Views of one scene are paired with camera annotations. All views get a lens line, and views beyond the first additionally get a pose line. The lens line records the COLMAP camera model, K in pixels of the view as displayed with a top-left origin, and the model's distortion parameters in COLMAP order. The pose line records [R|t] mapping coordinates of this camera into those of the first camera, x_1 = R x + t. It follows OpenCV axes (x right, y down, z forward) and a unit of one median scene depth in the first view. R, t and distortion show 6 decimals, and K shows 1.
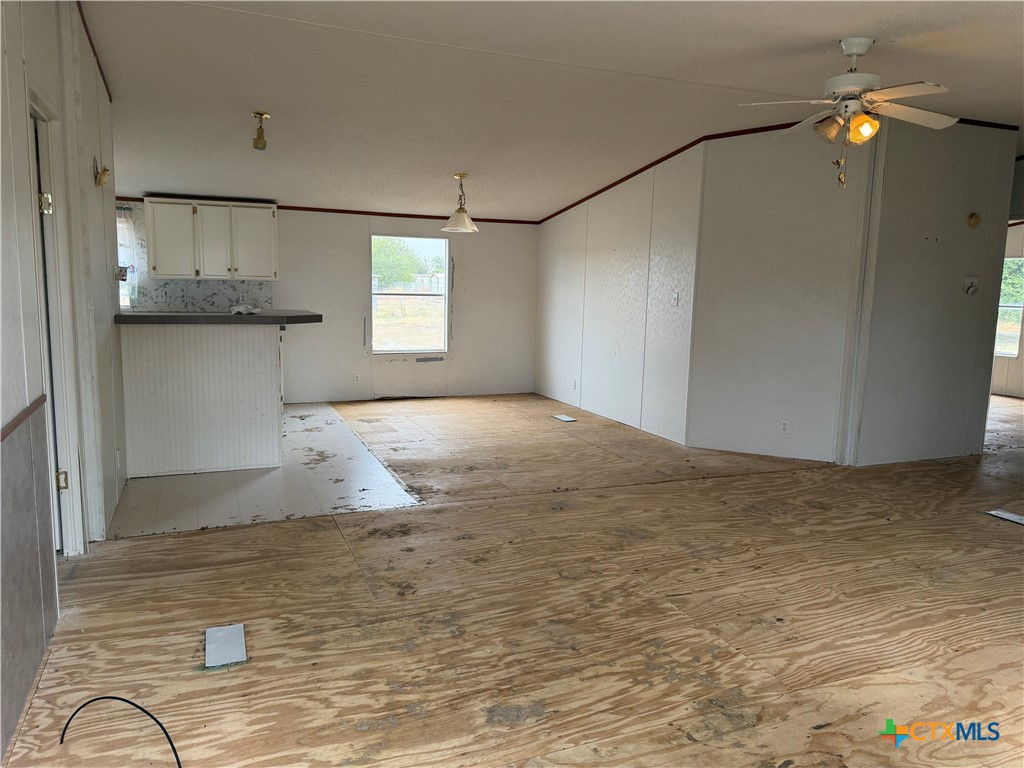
lens RADIAL K [[716.5, 0, 512.0], [0, 716.5, 384.0], [0, 0, 1]] dist [0.062051, -0.084652]
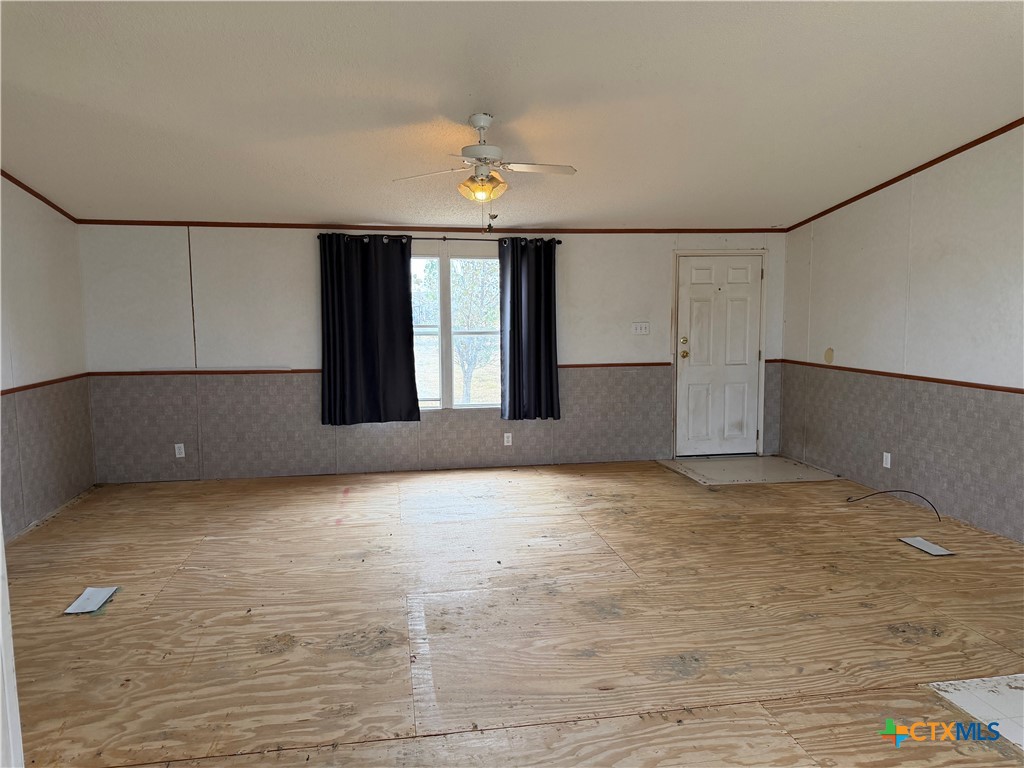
lens RADIAL K [[716.5, 0, 512.0], [0, 716.5, 384.0], [0, 0, 1]] dist [0.062051, -0.084652]
pose [[-0.973945, -0.039830, 0.223259, 0.116096], [0.017302, 0.968537, 0.248267, -0.322044], [-0.226123, 0.245662, -0.942613, 2.209720]]
